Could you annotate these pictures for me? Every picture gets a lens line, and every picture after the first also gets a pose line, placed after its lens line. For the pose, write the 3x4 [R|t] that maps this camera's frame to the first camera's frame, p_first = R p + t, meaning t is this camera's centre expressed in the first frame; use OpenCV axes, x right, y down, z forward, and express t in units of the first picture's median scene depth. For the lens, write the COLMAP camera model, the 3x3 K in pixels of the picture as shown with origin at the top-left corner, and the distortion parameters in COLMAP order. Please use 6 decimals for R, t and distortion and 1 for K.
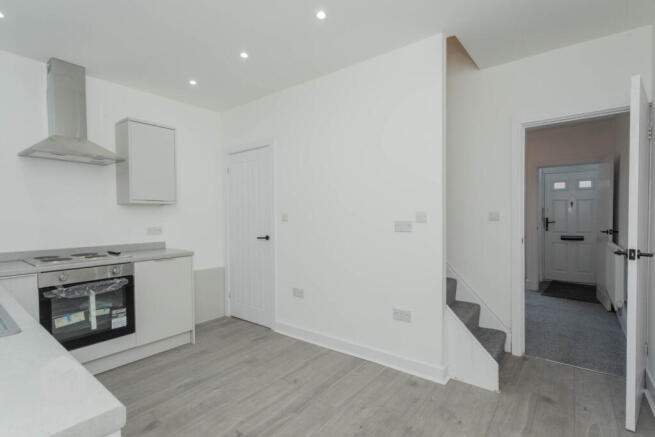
lens RADIAL K [[322.0, 0, 331.6], [0, 322.0, 219.6], [0, 0, 1]] dist [0.016977, 0.000035]
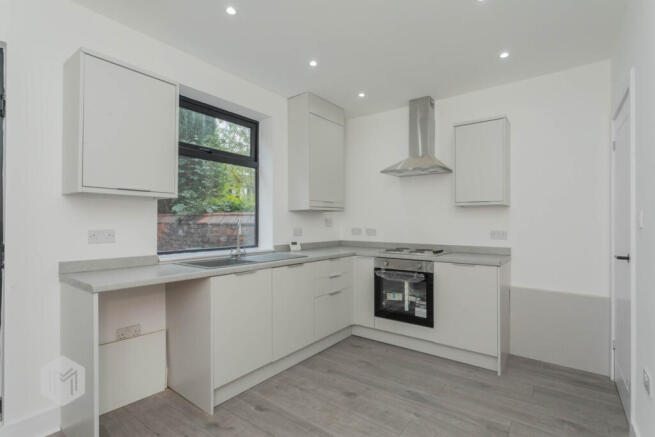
lens RADIAL K [[322.0, 0, 331.2], [0, 322.0, 216.8], [0, 0, 1]] dist [0.016977, 0.000035]
pose [[0.005374, -0.007251, -0.999959, 0.477132], [-0.014129, 0.999873, -0.007326, -0.002956], [0.999886, 0.014168, 0.005270, 0.692823]]
